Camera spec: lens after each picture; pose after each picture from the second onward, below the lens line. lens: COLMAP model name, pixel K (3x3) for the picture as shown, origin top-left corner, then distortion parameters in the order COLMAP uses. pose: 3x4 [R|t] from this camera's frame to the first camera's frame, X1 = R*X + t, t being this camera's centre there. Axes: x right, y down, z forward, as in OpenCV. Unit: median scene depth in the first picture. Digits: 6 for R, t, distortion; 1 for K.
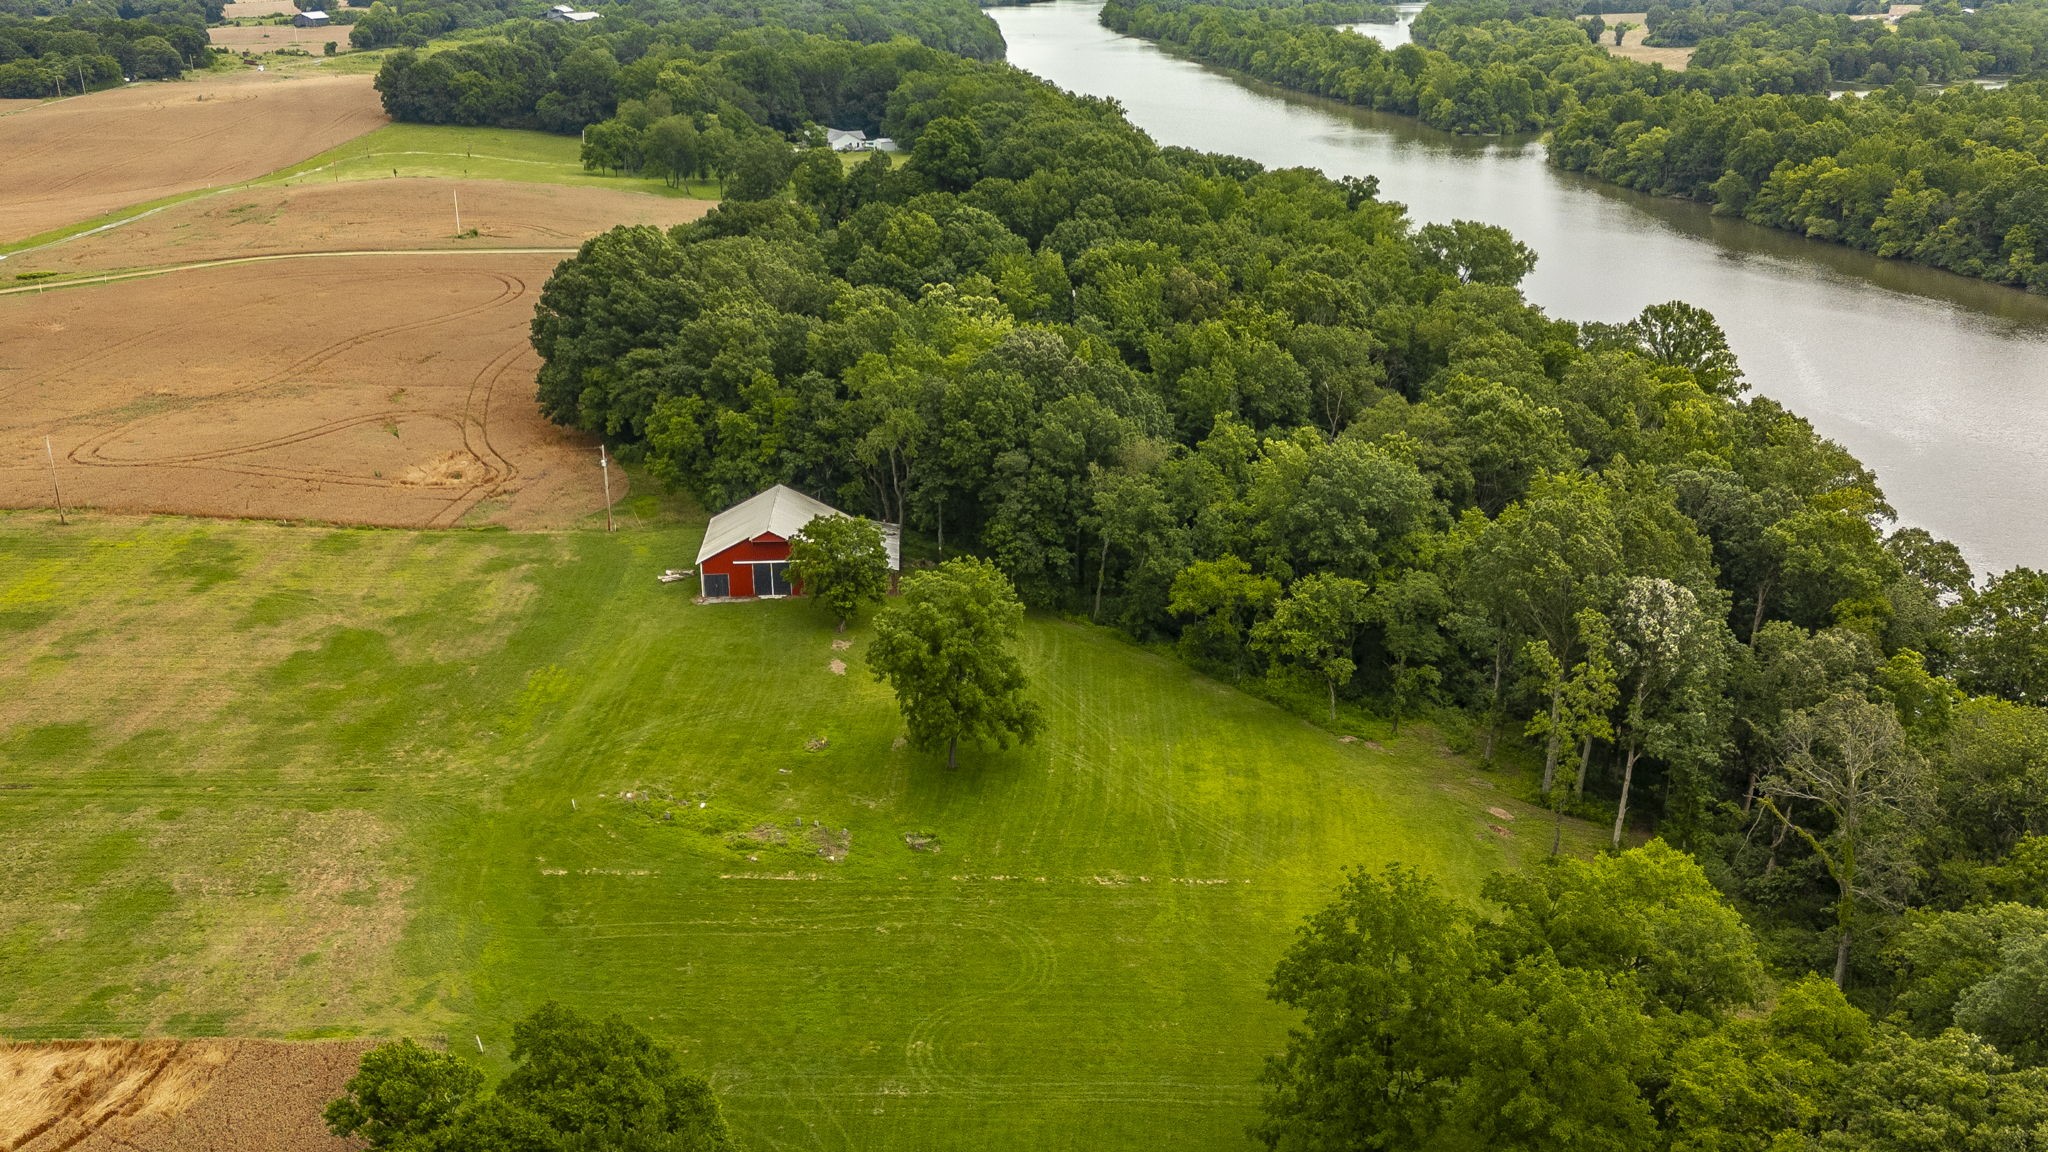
lens RADIAL K [[1708.8, 0, 1024.0], [0, 1708.8, 576.0], [0, 0, 1]] dist [0.015419, -0.001260]
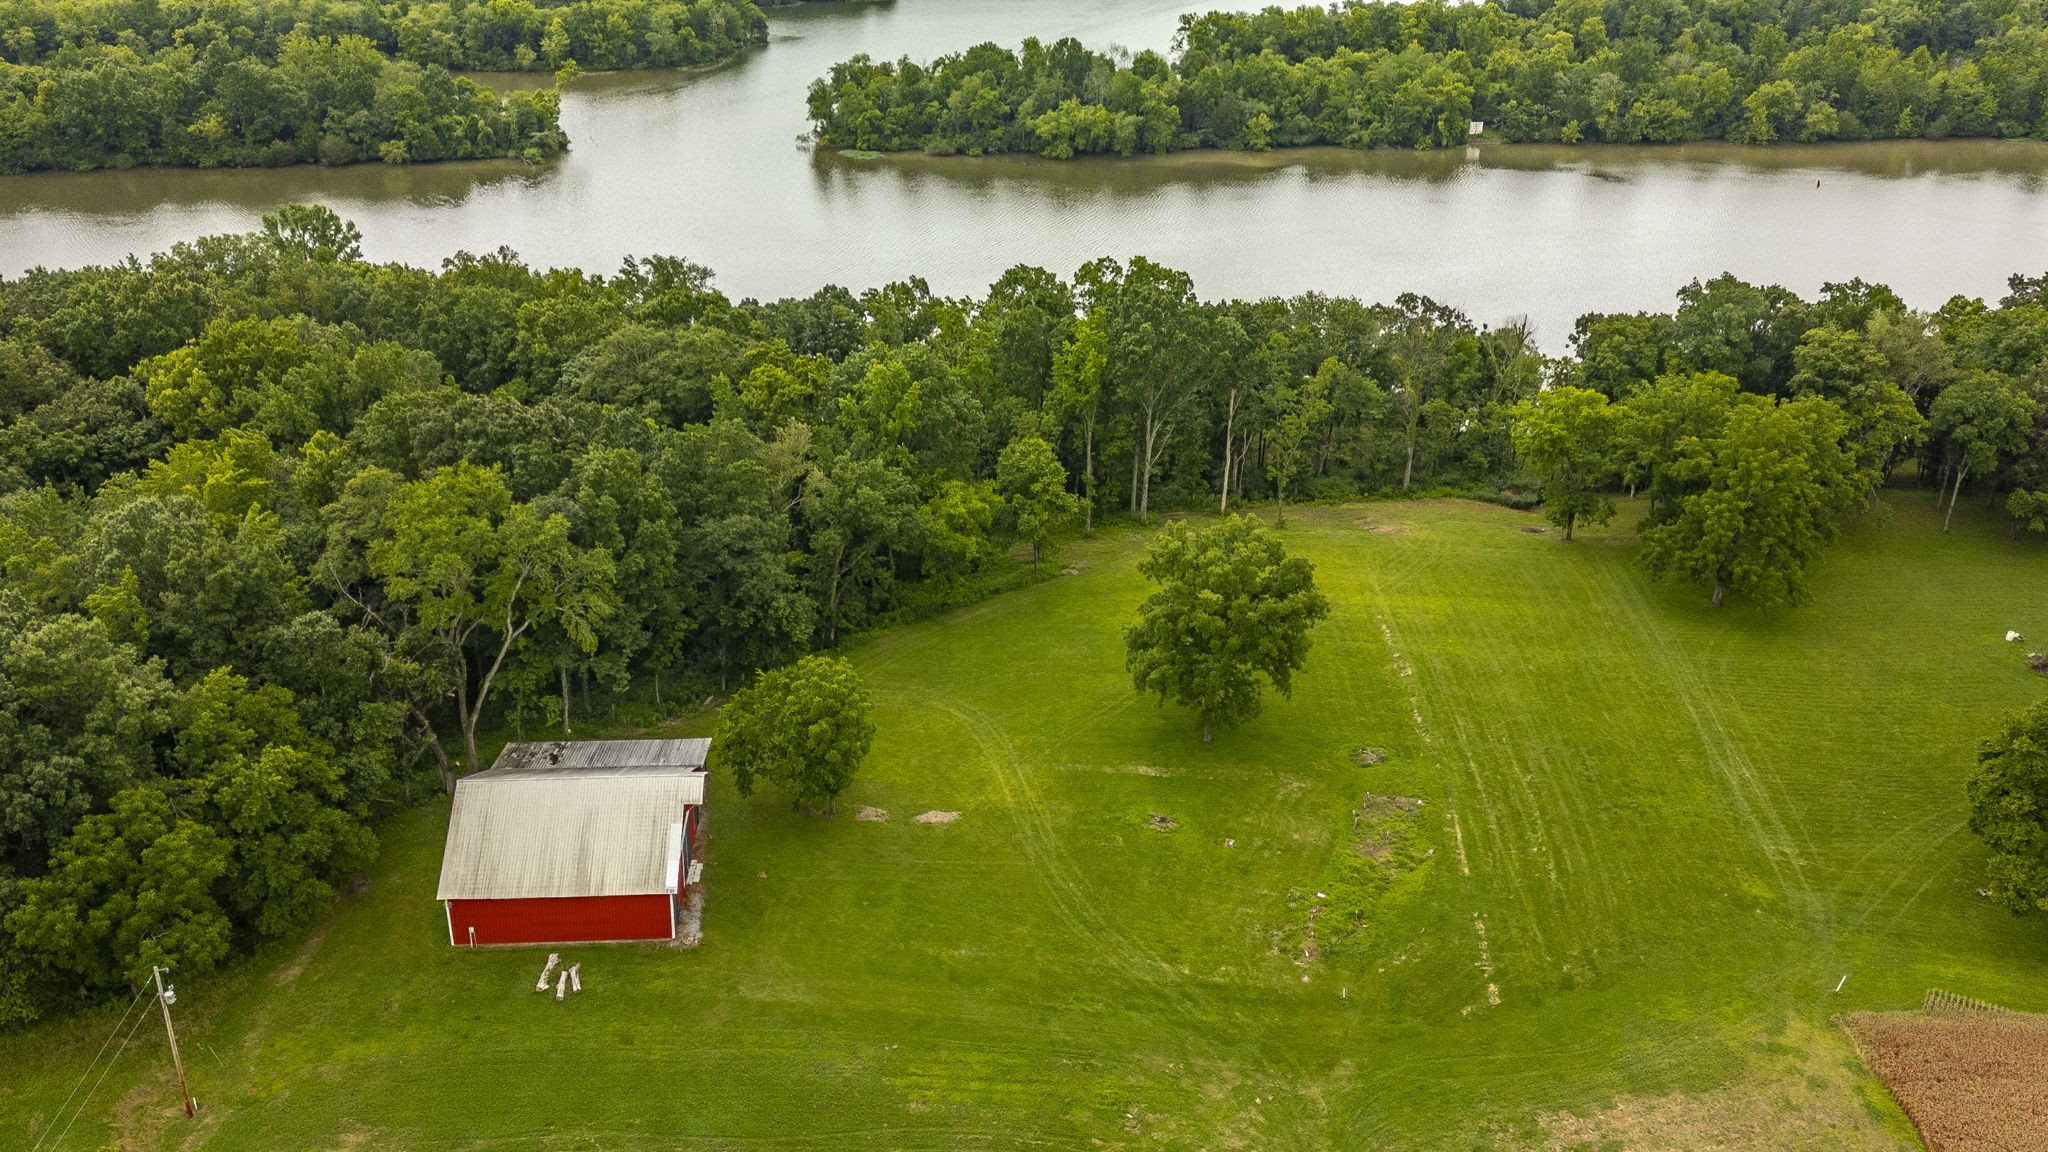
lens RADIAL K [[1708.8, 0, 1024.0], [0, 1708.8, 576.0], [0, 0, 1]] dist [0.015419, -0.001260]
pose [[-0.034770, -0.417046, 0.908220, -0.285518], [0.319605, 0.856406, 0.405489, -0.126106], [-0.946913, 0.304371, 0.103513, 0.322442]]
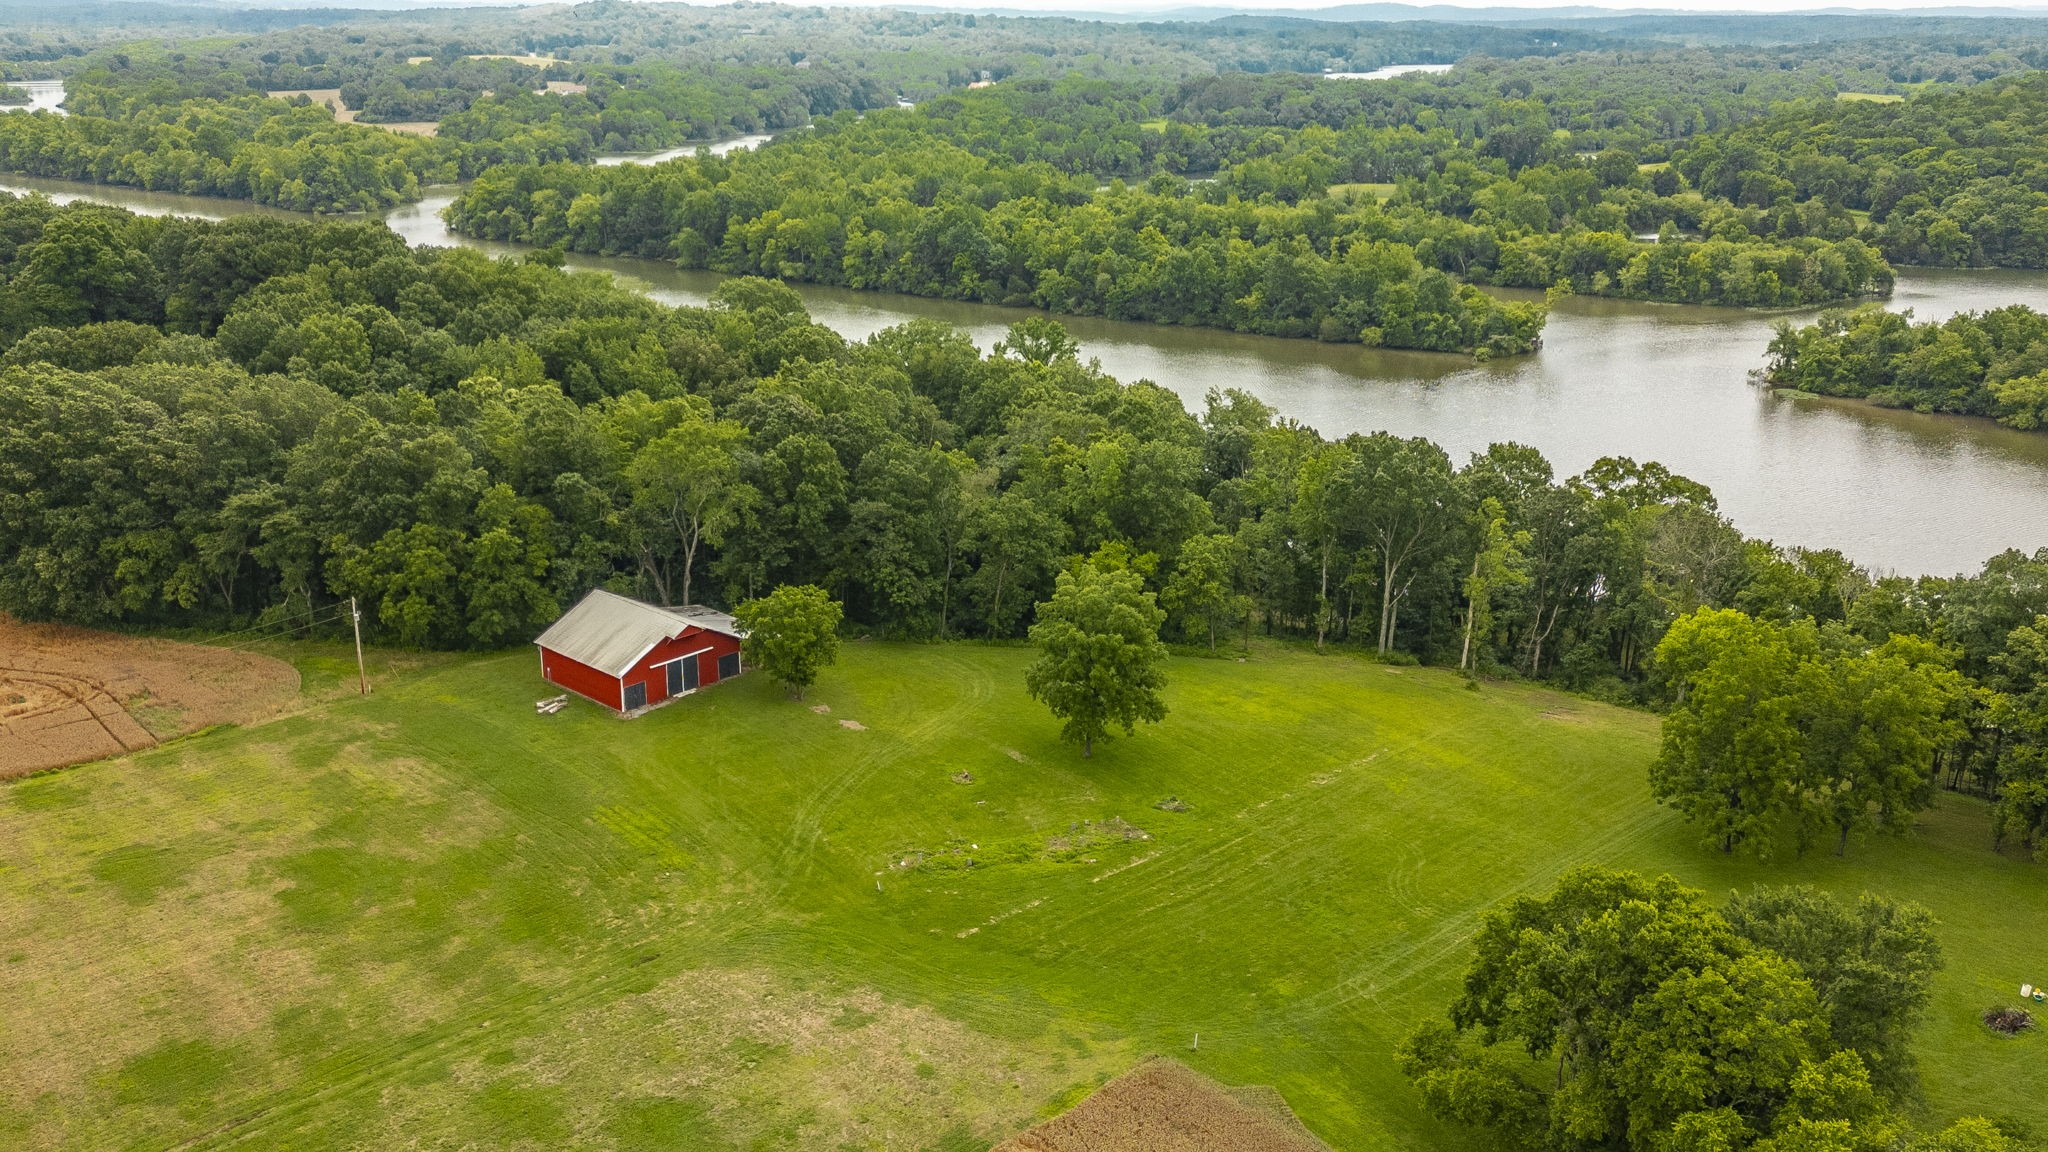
lens RADIAL K [[1712.7, 0, 1024.0], [0, 1712.7, 576.0], [0, 0, 1]] dist [-0.001886, -0.008744]
pose [[0.705002, -0.203269, 0.679451, -0.274144], [0.229681, 0.971853, 0.052428, -0.024791], [-0.670984, 0.119095, 0.731845, 0.059733]]
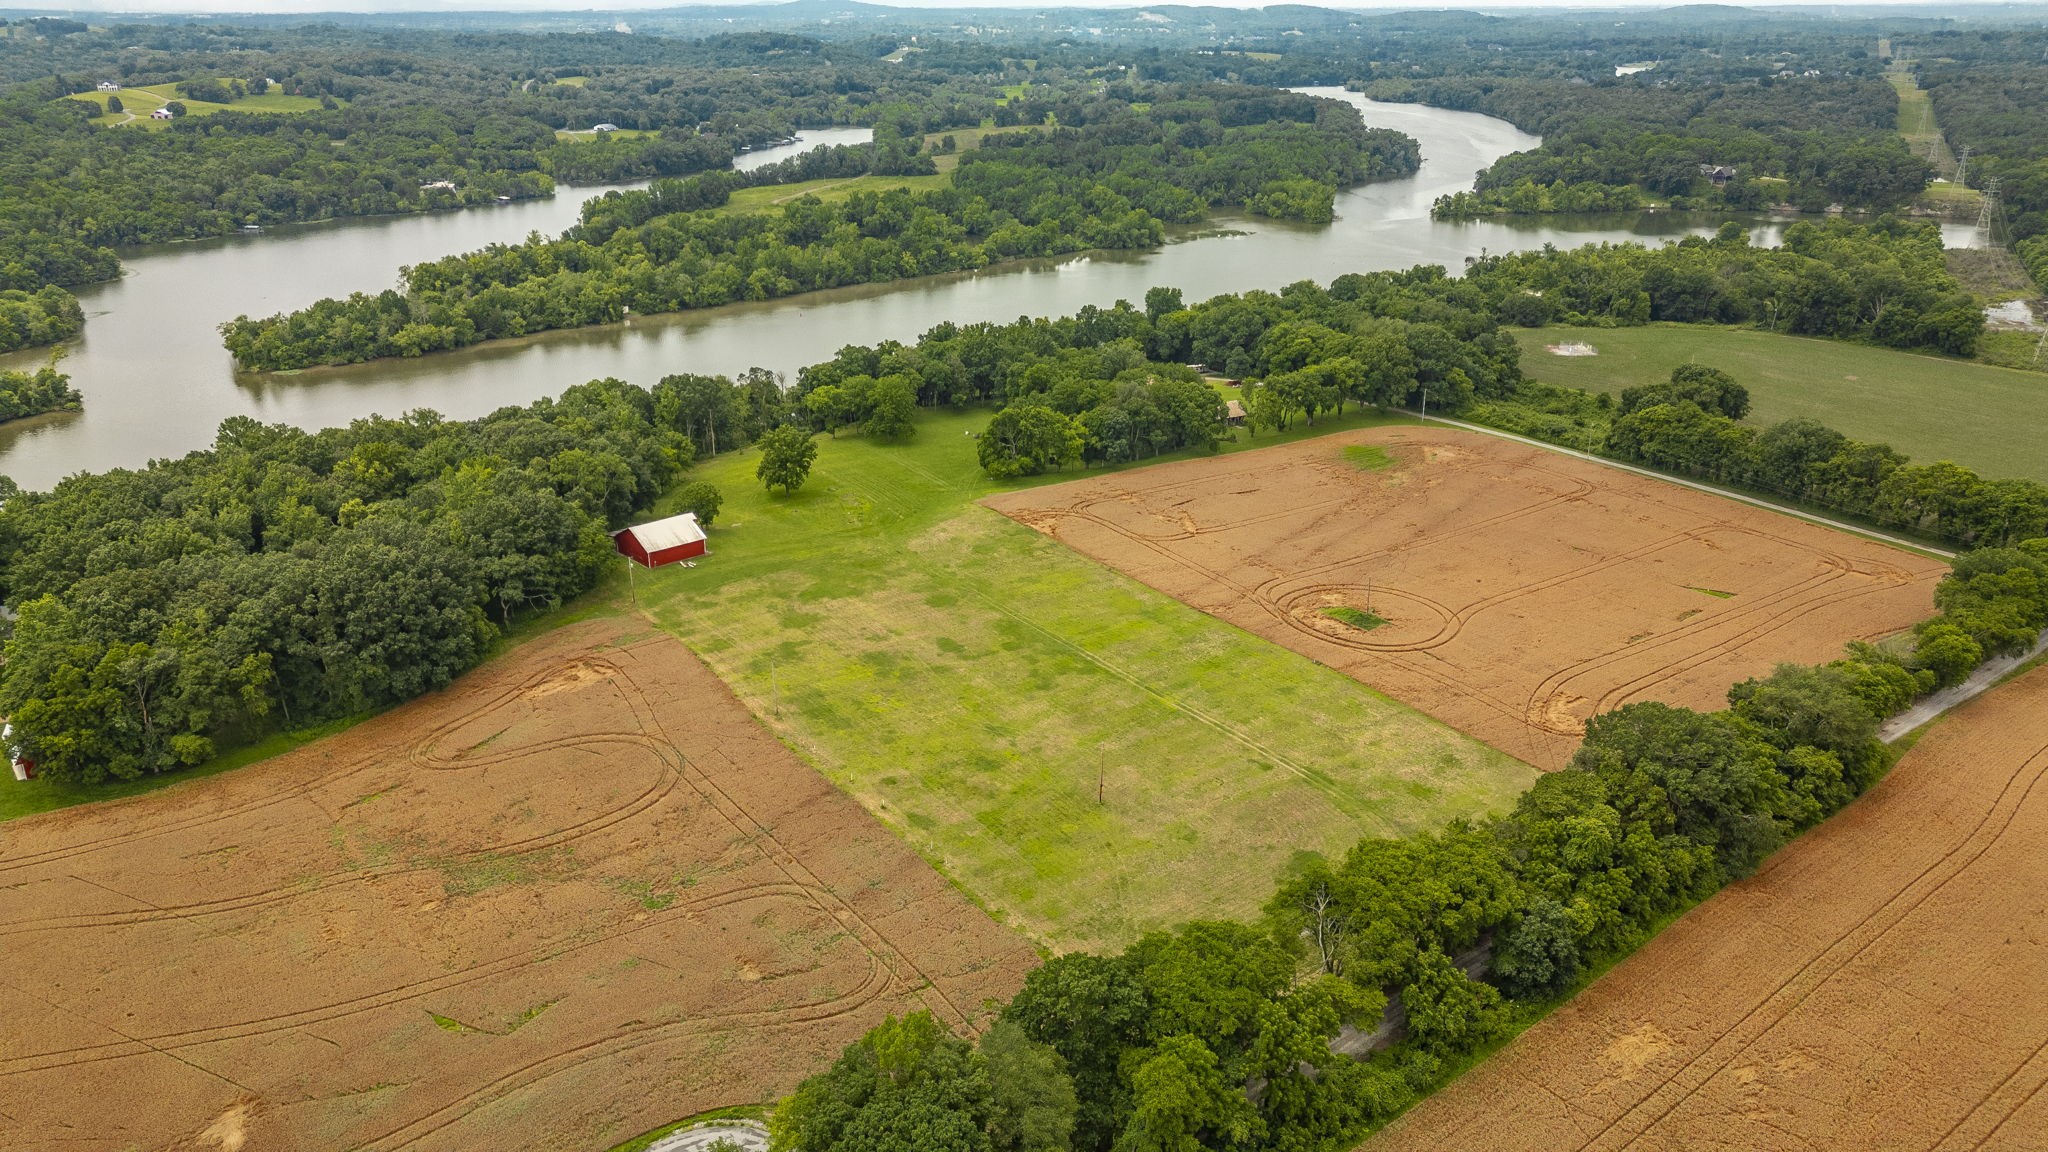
lens RADIAL K [[1712.7, 0, 1024.0], [0, 1712.7, 576.0], [0, 0, 1]] dist [-0.001886, -0.008744]
pose [[-0.663697, -0.243820, 0.707148, -0.914420], [0.247752, 0.820364, 0.515385, -0.452167], [-0.705780, 0.517256, -0.484066, 0.805545]]
